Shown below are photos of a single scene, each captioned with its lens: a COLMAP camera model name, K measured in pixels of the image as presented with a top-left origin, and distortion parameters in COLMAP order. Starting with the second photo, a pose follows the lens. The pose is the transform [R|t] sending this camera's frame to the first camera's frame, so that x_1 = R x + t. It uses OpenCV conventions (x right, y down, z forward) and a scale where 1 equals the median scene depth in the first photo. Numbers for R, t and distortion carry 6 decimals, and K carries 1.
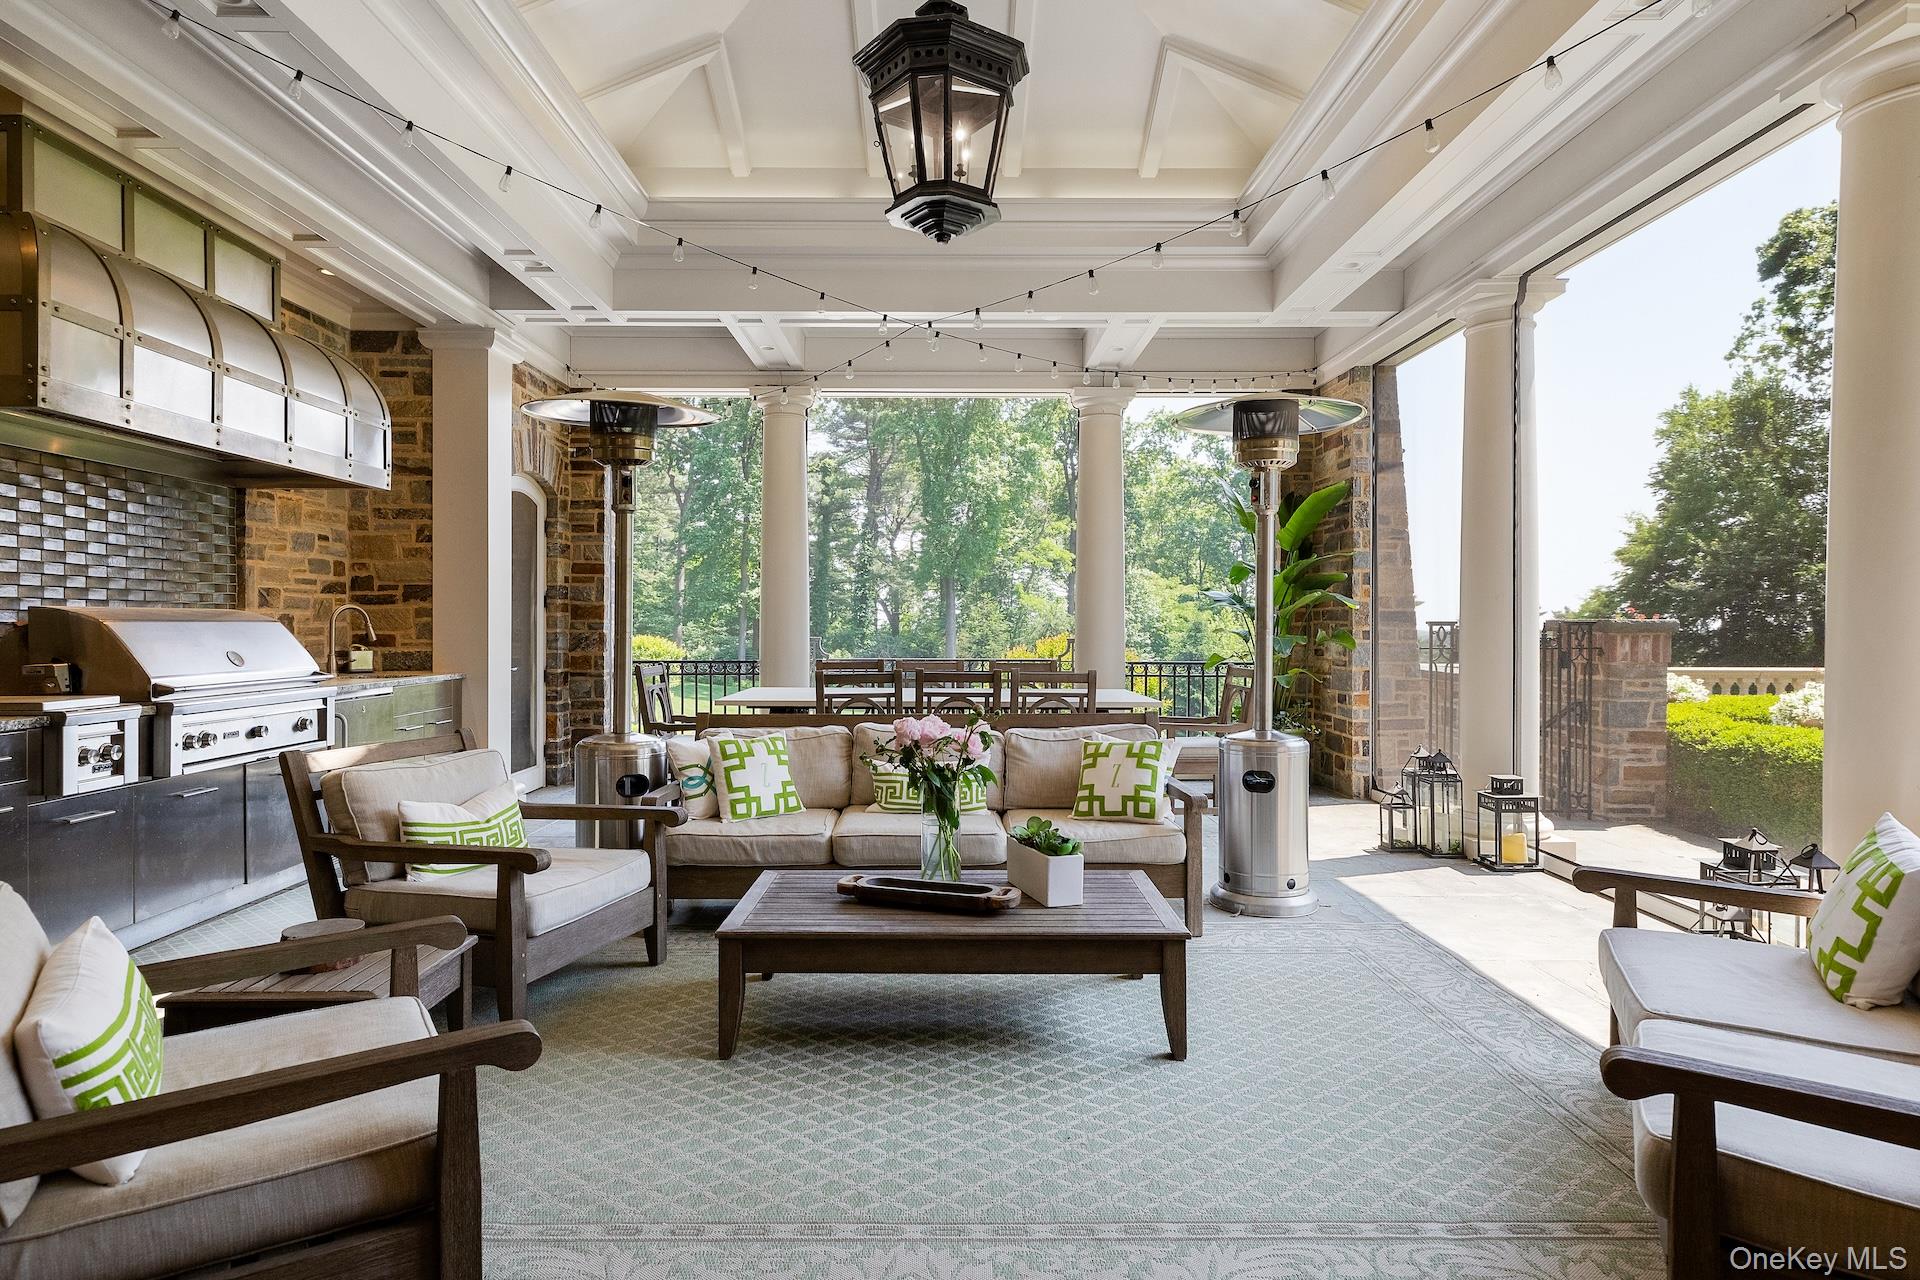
lens RADIAL K [[1091.1, 0, 958.7], [0, 1091.1, 634.5], [0, 0, 1]] dist [0.000743, 0.000025]
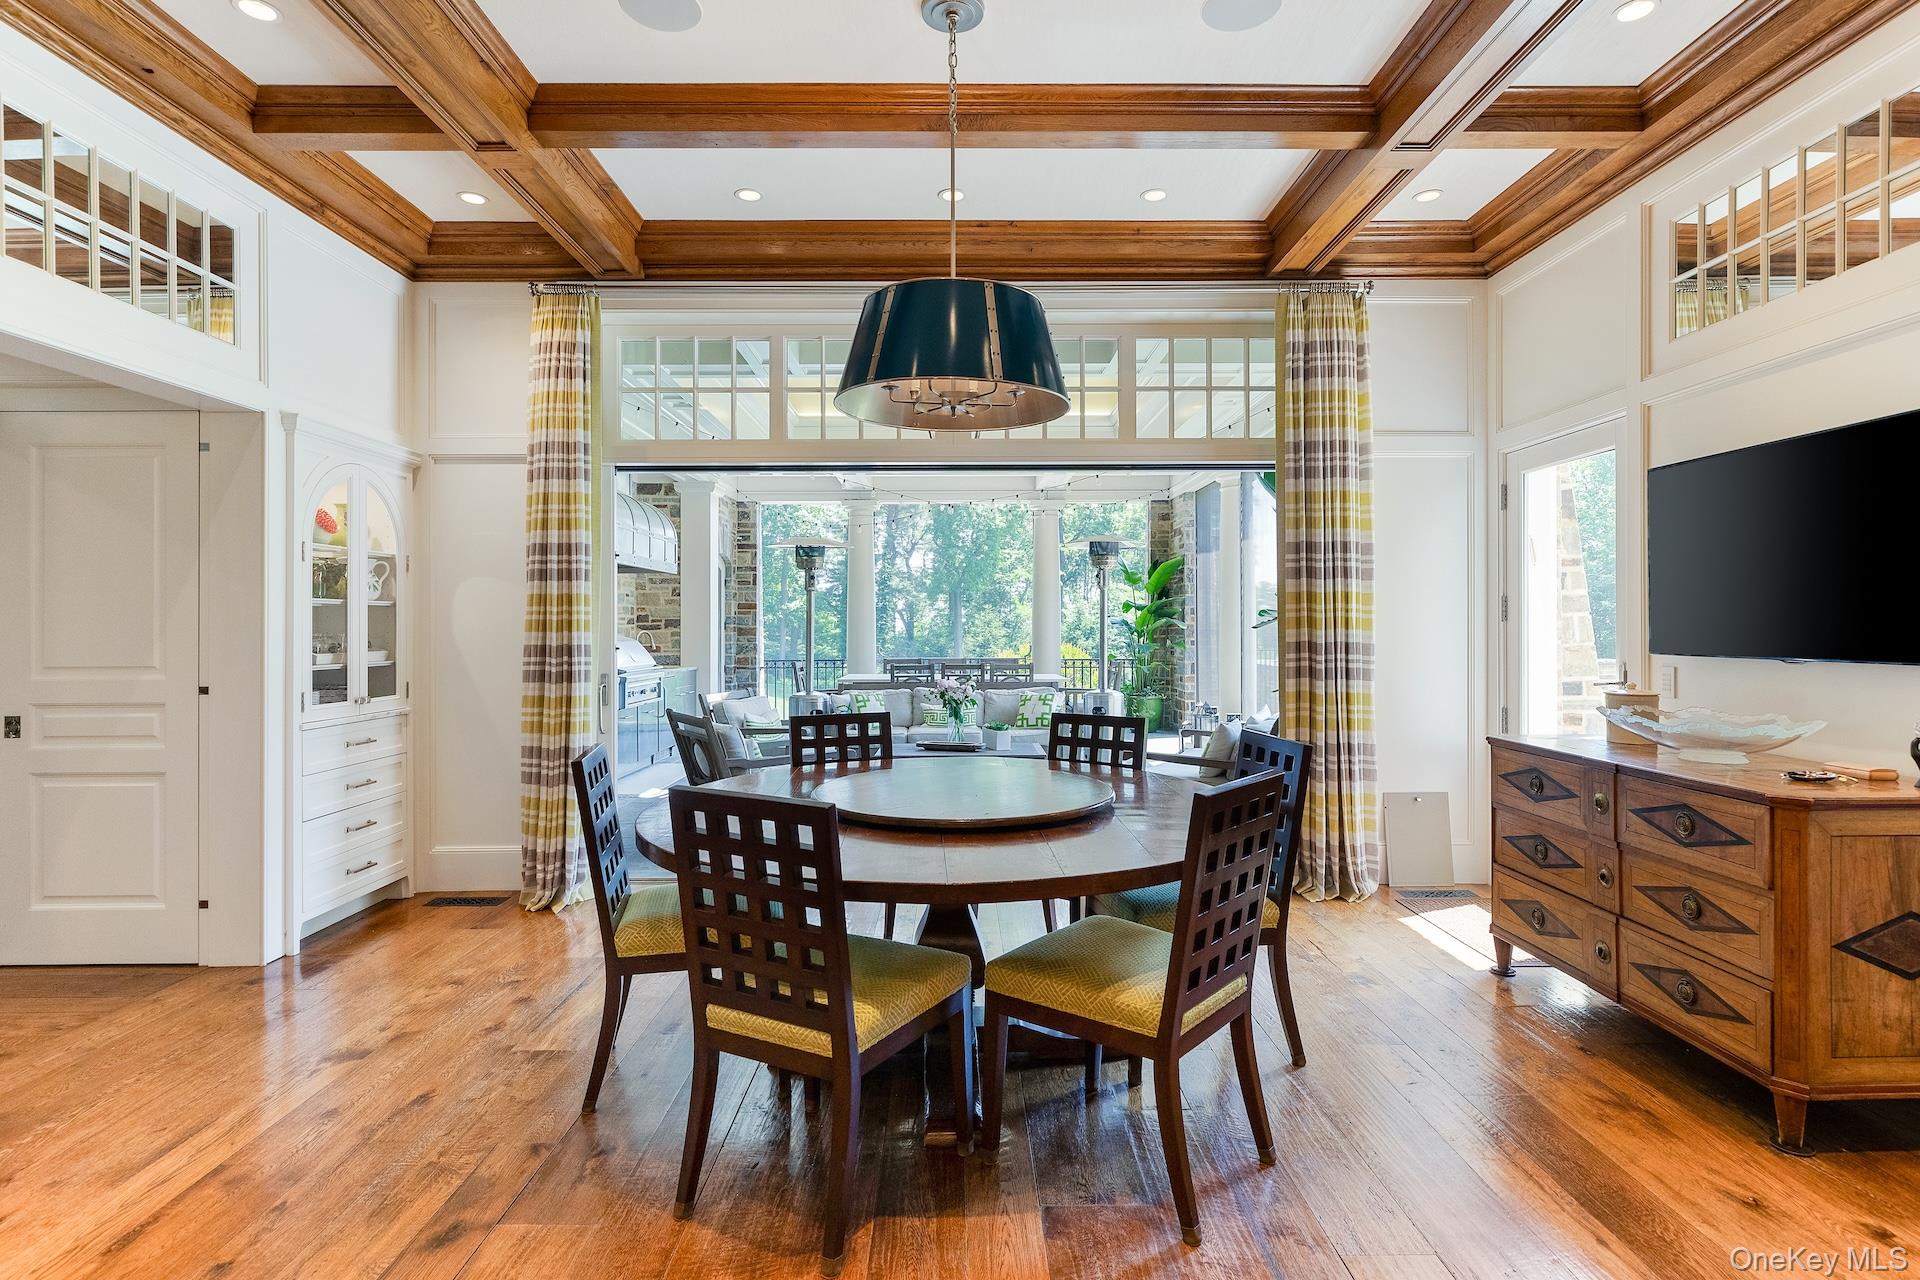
lens RADIAL K [[936.1, 0, 962.1], [0, 936.1, 633.7], [0, 0, 1]] dist [-0.000384, -0.000002]
pose [[0.999980, -0.005512, -0.002992, 0.002560], [0.005496, 0.999970, -0.005463, -0.007749], [0.003022, 0.005446, 0.999981, -0.498279]]
